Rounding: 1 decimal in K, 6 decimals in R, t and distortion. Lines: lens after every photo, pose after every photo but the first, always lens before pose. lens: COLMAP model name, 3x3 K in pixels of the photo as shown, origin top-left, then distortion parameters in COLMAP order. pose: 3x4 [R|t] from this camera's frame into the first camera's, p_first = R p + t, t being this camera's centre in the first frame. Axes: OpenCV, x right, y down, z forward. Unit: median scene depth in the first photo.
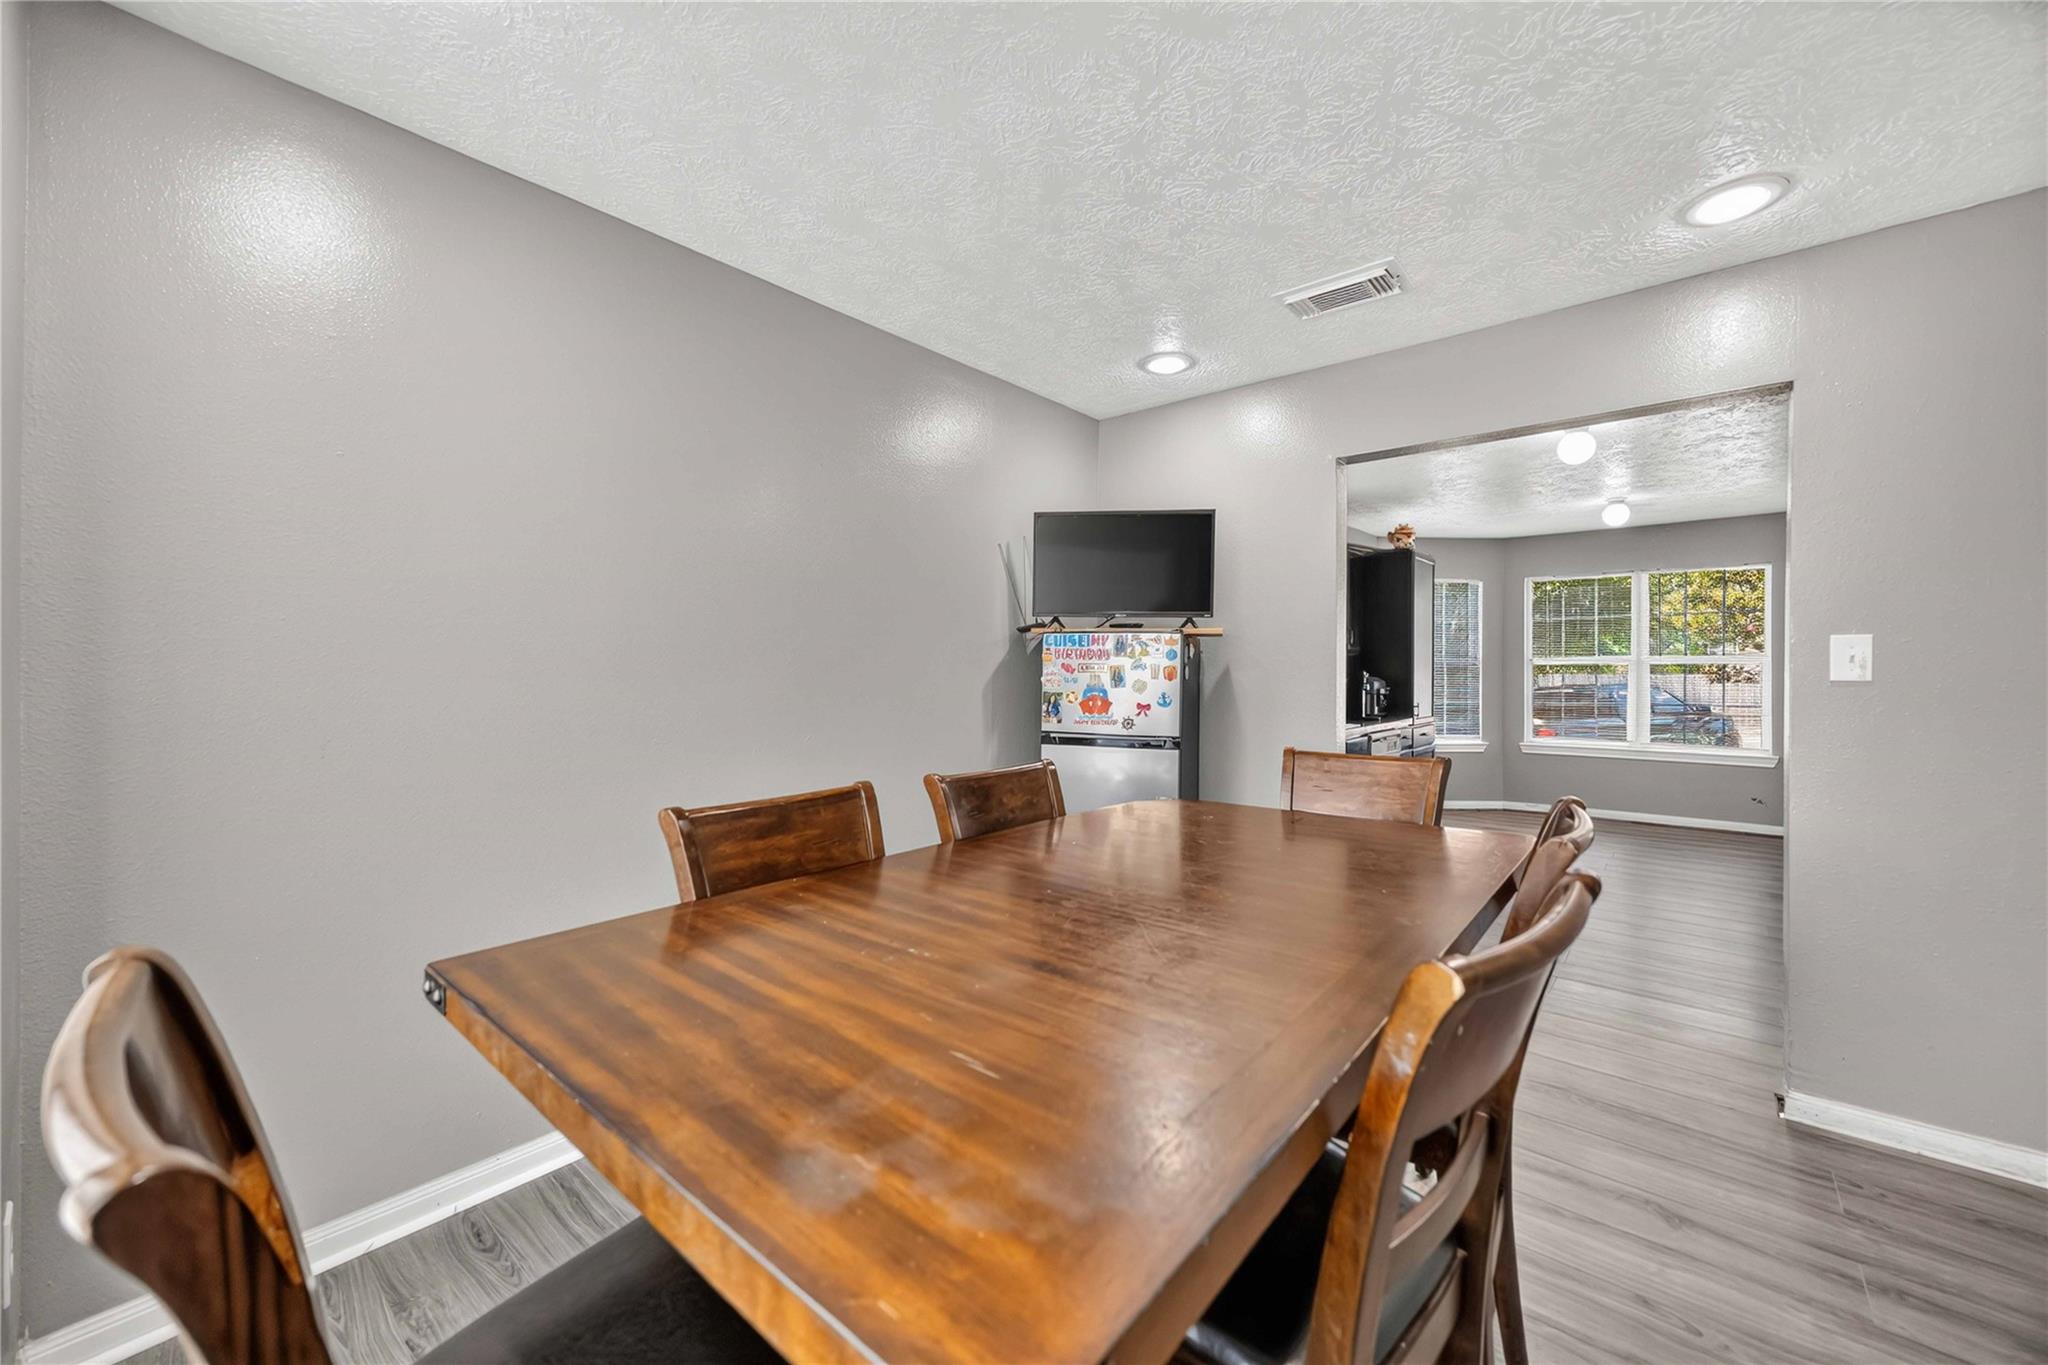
lens RADIAL K [[786.8, 0, 1015.4], [0, 786.8, 681.2], [0, 0, 1]] dist [0.000954, 0.000031]
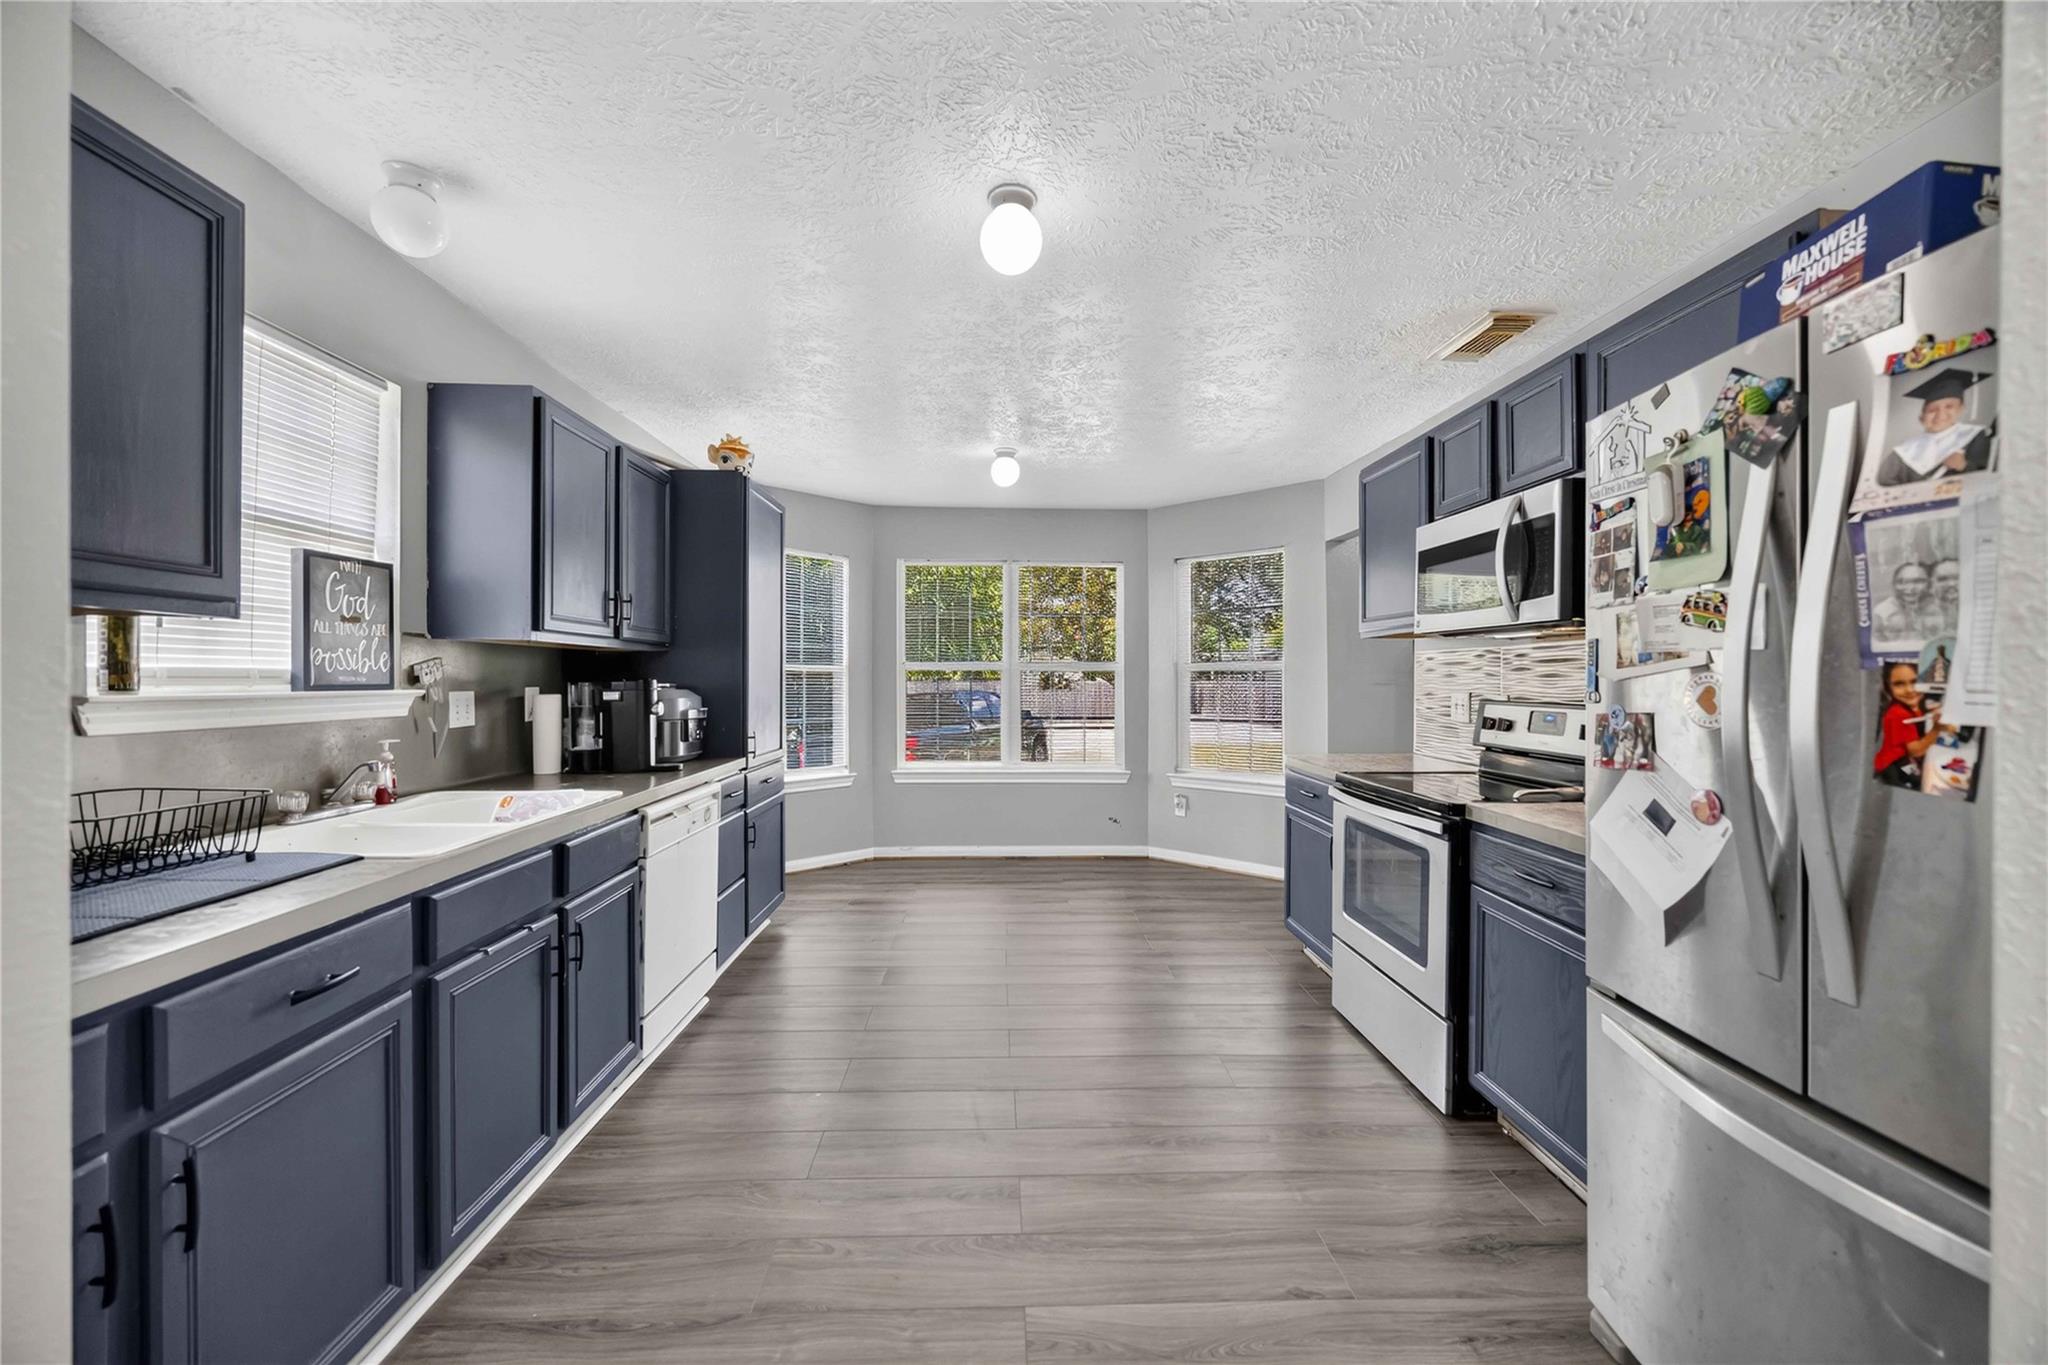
lens RADIAL K [[786.8, 0, 1015.4], [0, 786.8, 681.2], [0, 0, 1]] dist [0.000954, 0.000031]
pose [[0.736476, 0.007546, 0.676422, 0.238202], [-0.002997, 0.999964, -0.007892, -0.006794], [-0.676457, 0.003785, 0.736472, 0.399066]]
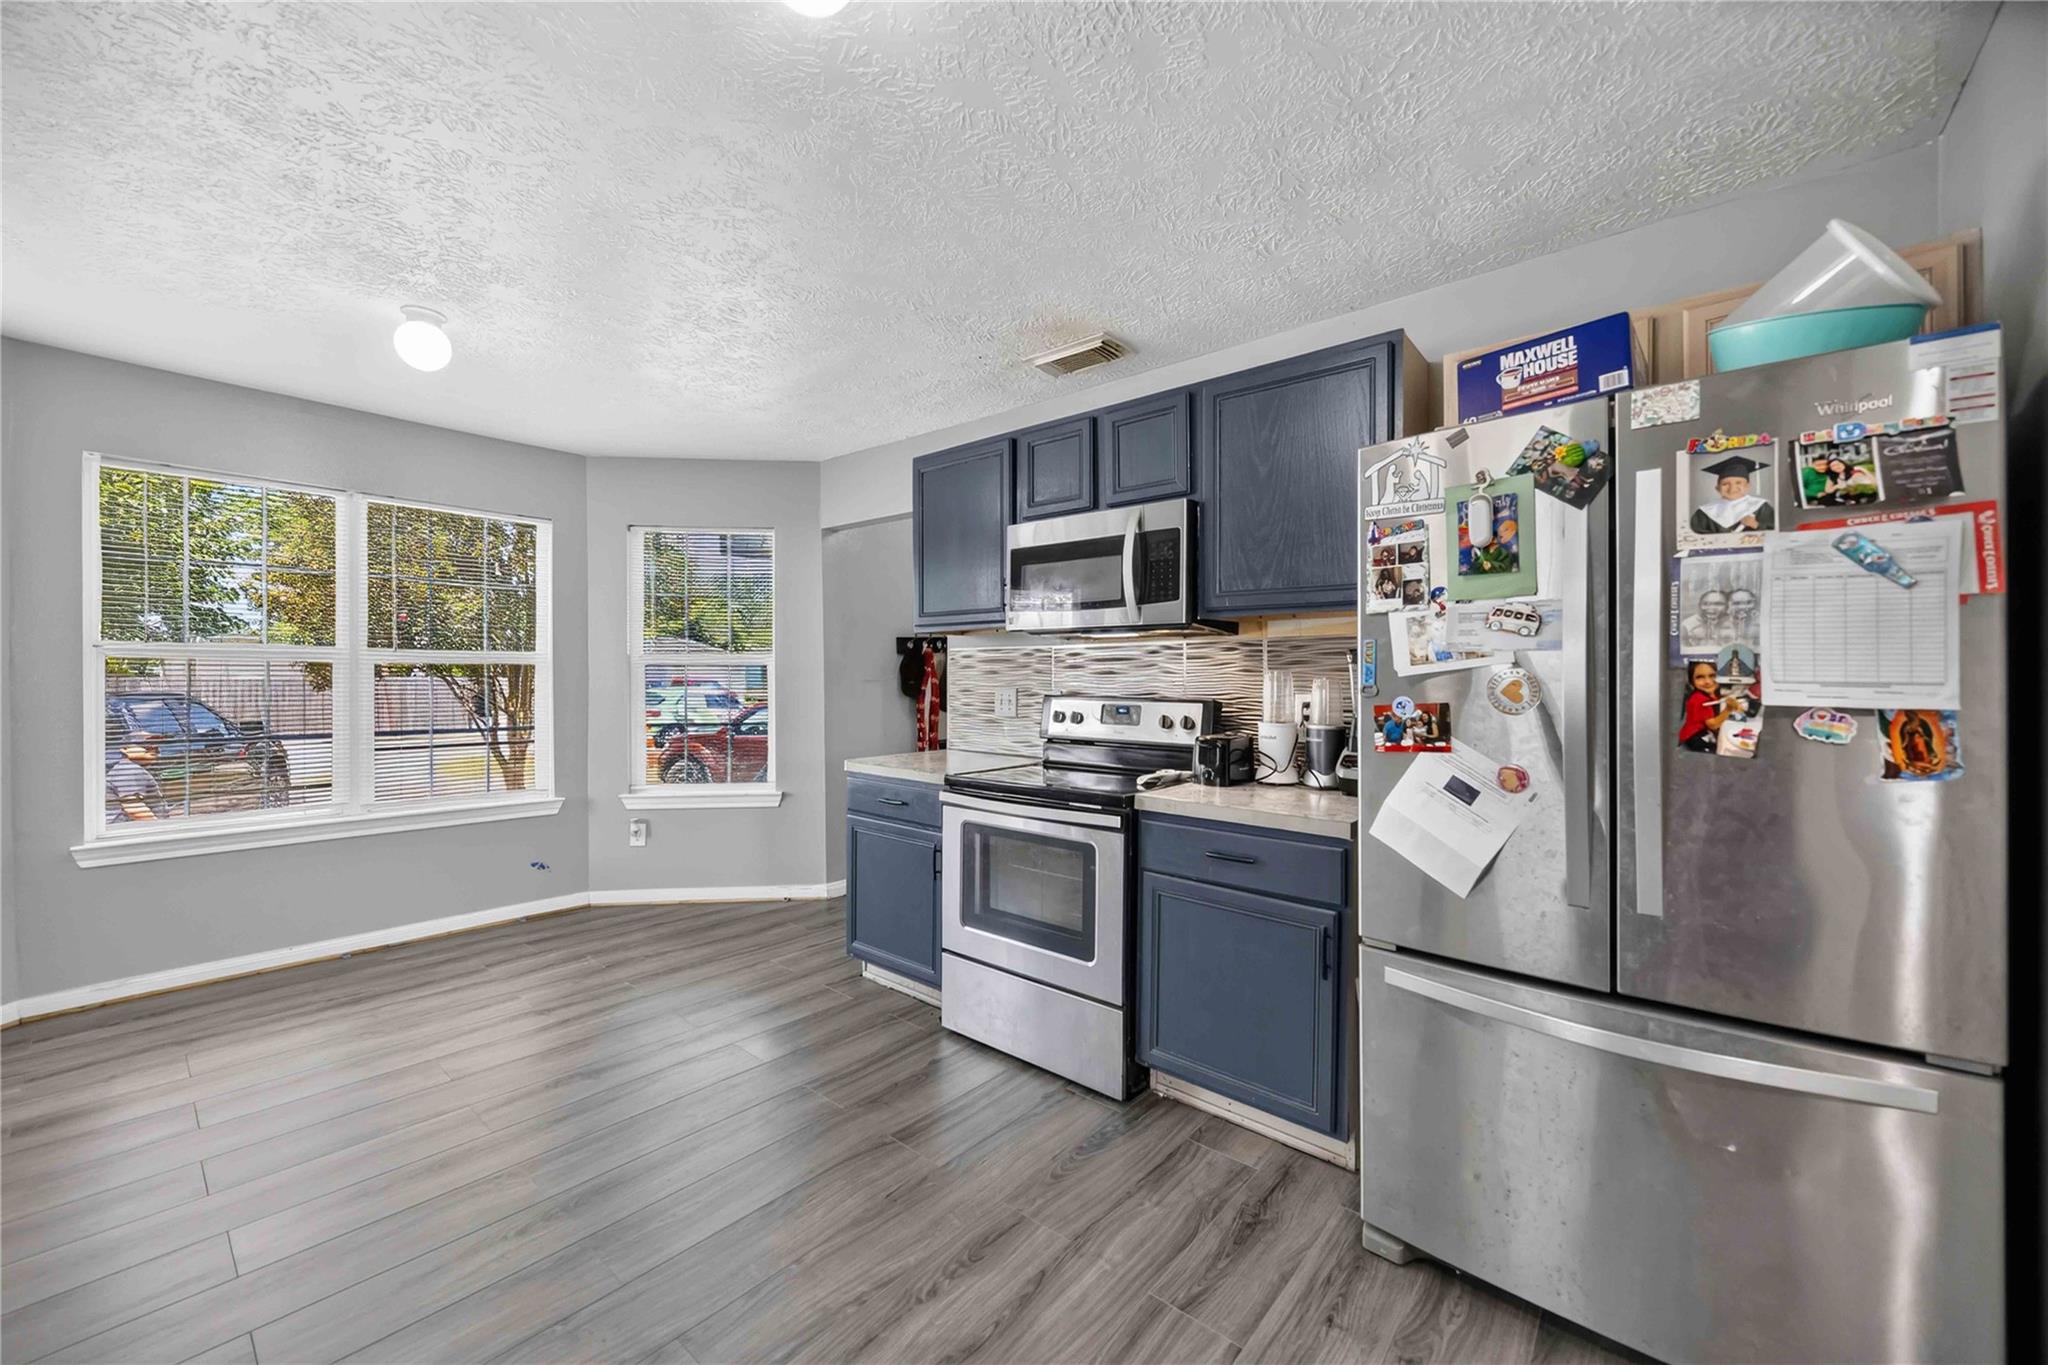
lens RADIAL K [[788.8, 0, 1018.5], [0, 788.8, 676.7], [0, 0, 1]] dist [0.002938, 0.000280]
pose [[-0.008269, 0.010706, 0.999908, 0.254990], [0.004190, 0.999934, -0.010672, -0.006686], [-0.999957, 0.004101, -0.008313, 0.563375]]
